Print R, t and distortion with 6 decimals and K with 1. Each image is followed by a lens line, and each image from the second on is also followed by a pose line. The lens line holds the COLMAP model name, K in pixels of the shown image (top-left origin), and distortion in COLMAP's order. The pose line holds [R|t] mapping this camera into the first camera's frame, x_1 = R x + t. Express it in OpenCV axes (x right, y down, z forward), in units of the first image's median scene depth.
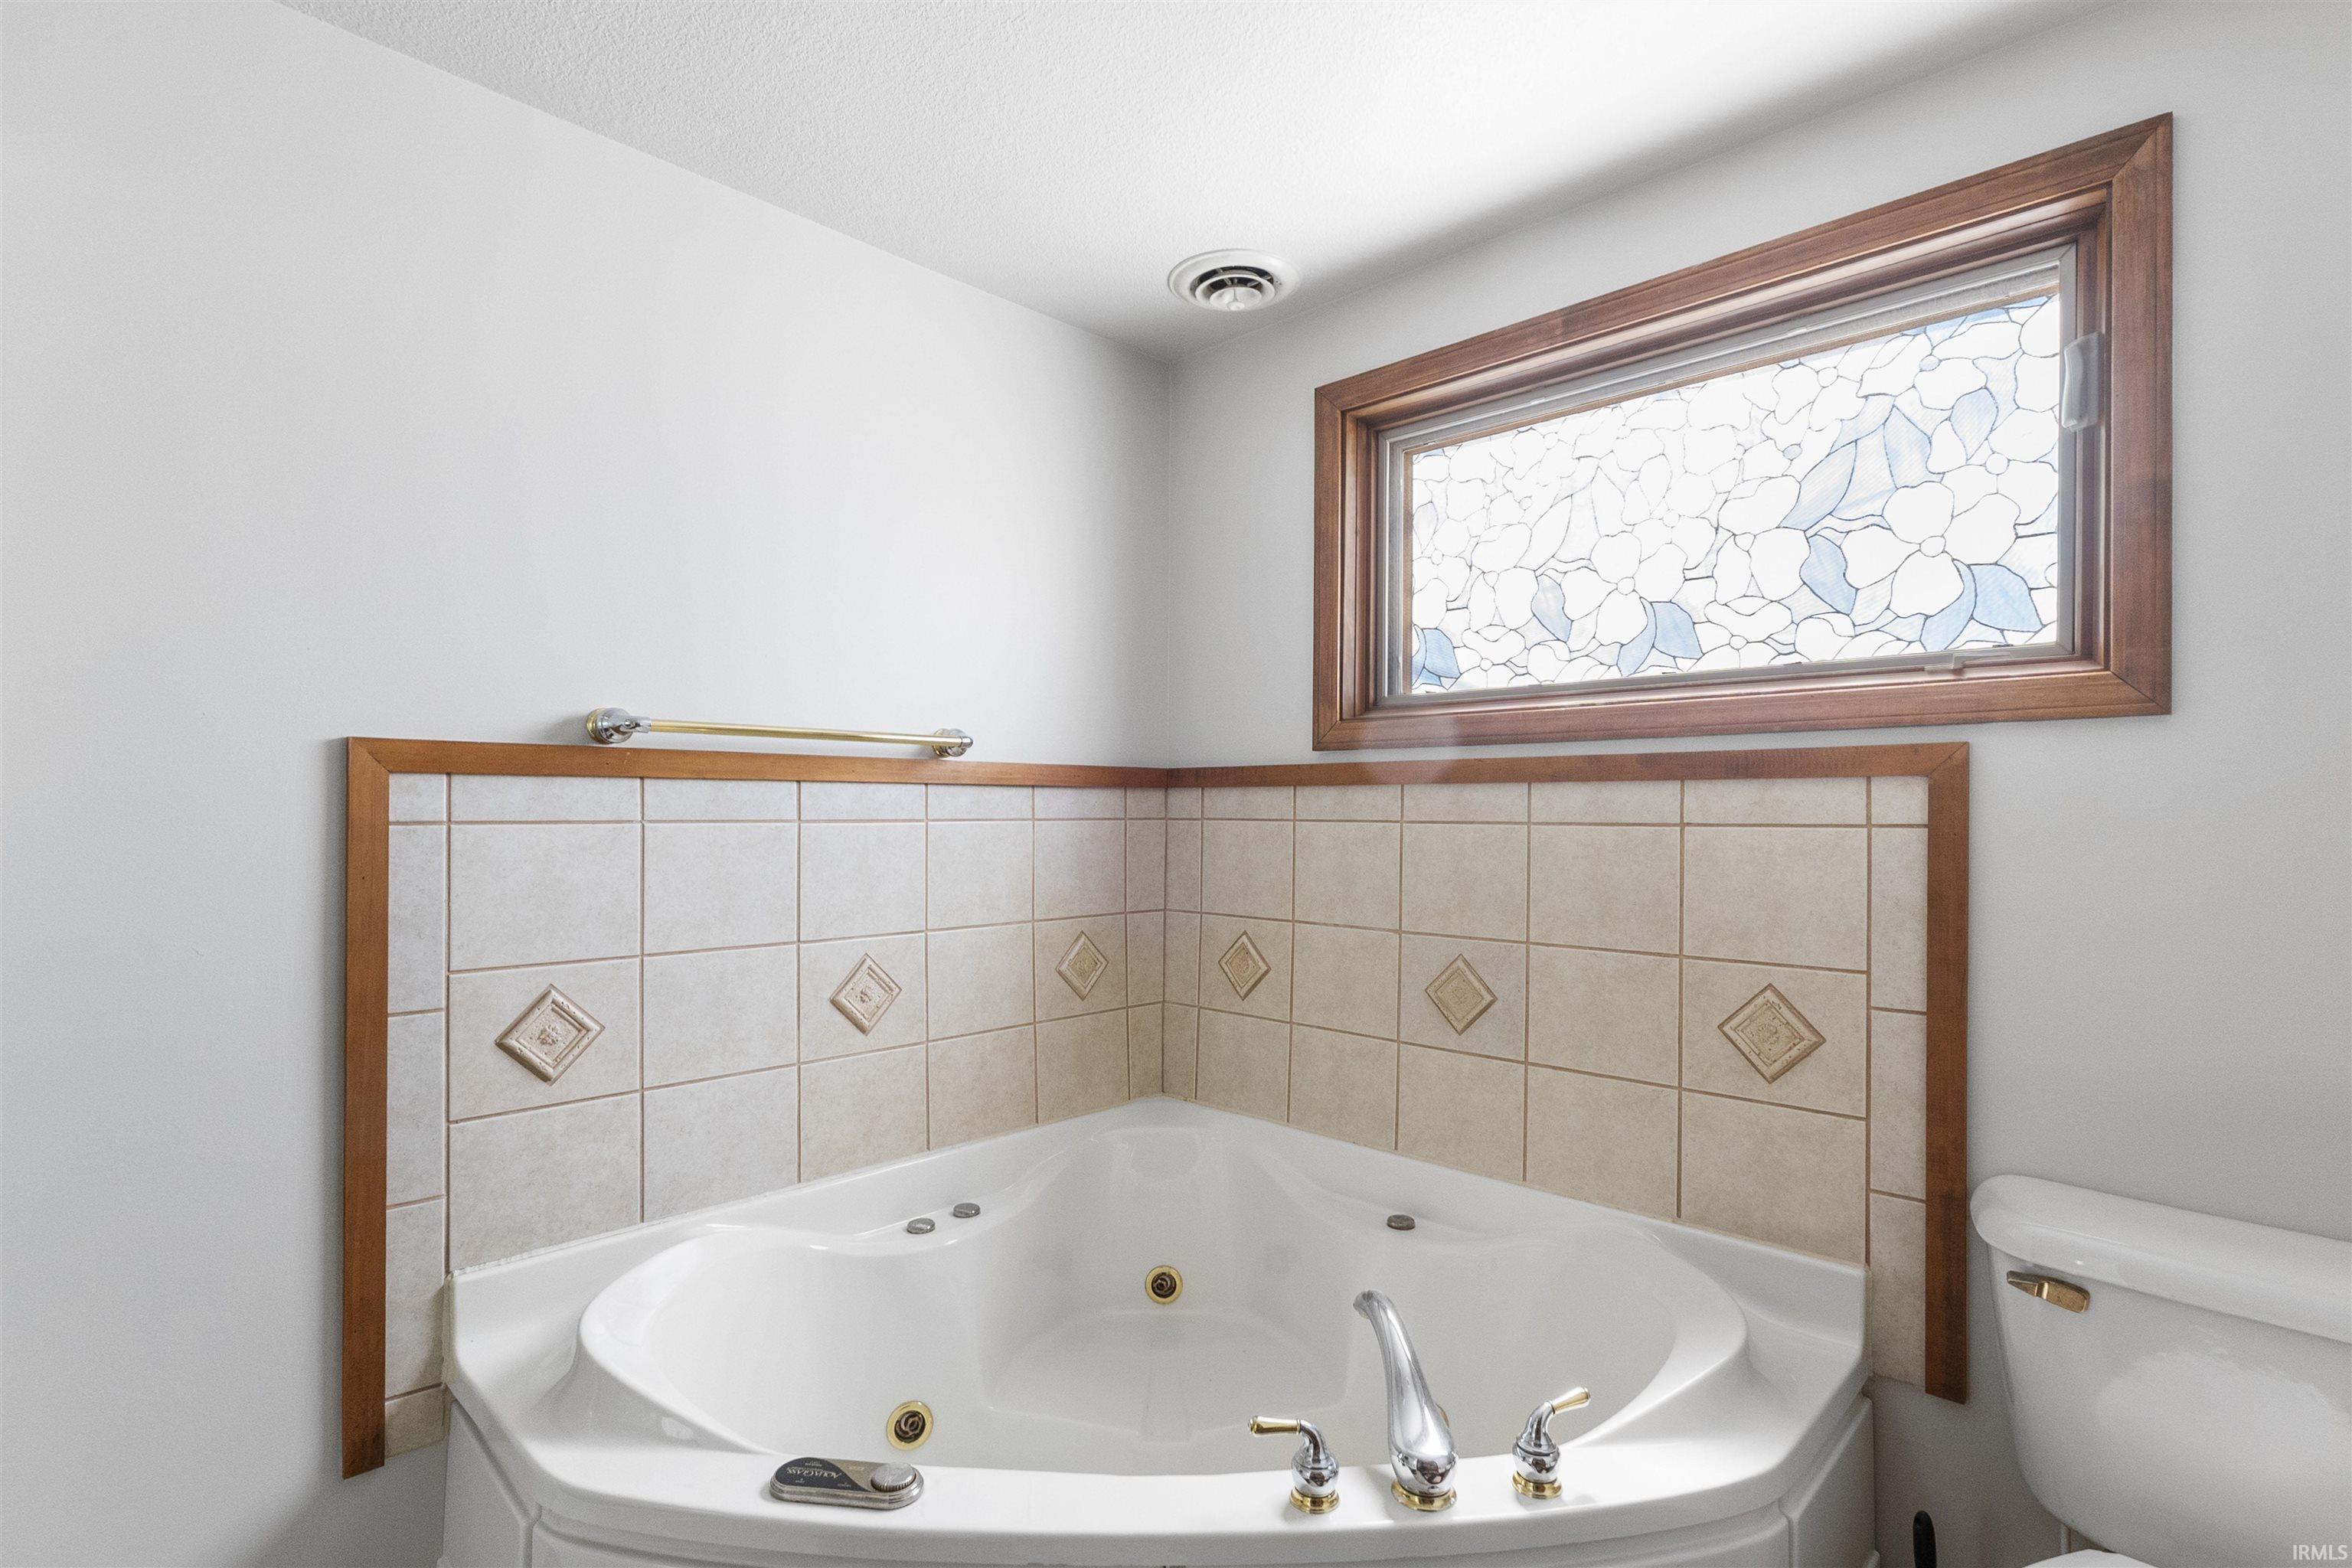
lens RADIAL K [[1134.9, 0, 1176.6], [0, 1134.9, 808.9], [0, 0, 1]] dist [0.002830, 0.000965]
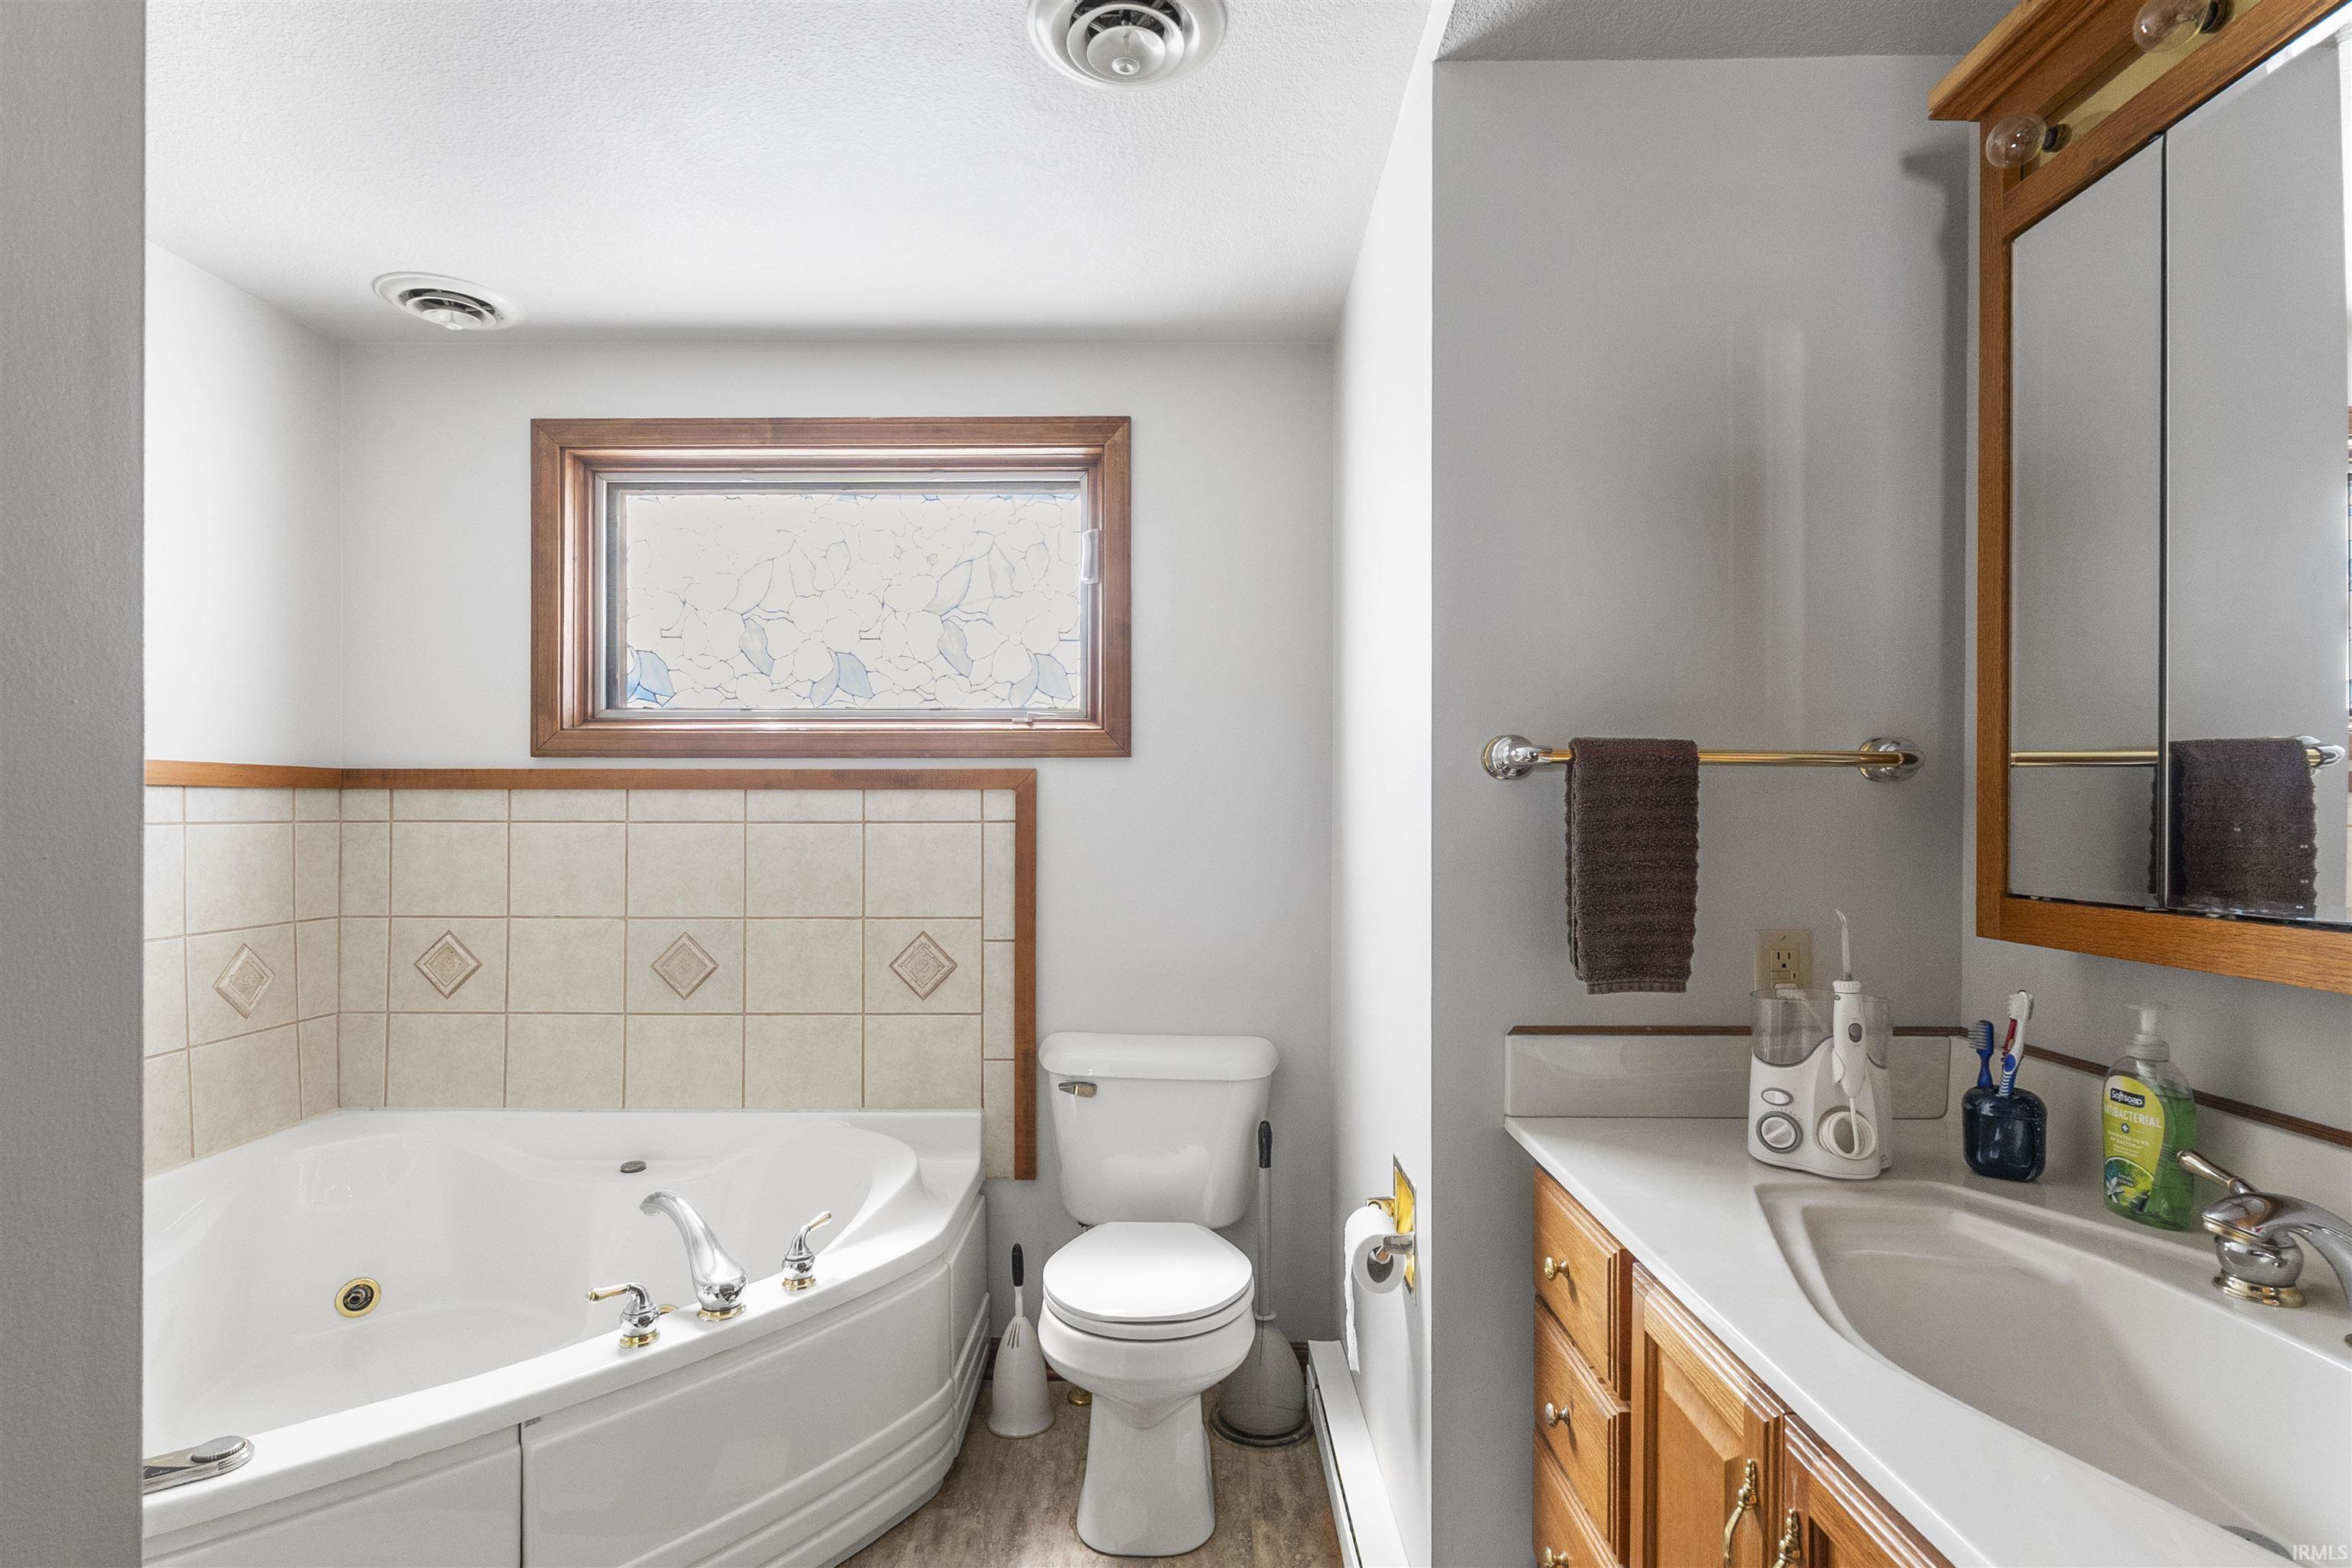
lens RADIAL K [[1134.9, 0, 1176.6], [0, 1134.9, 808.9], [0, 0, 1]] dist [0.002830, 0.000965]
pose [[0.727398, -0.003233, 0.686209, -0.209730], [0.000646, 0.999992, 0.004027, -0.006779], [-0.686216, -0.002486, 0.727394, -0.243639]]
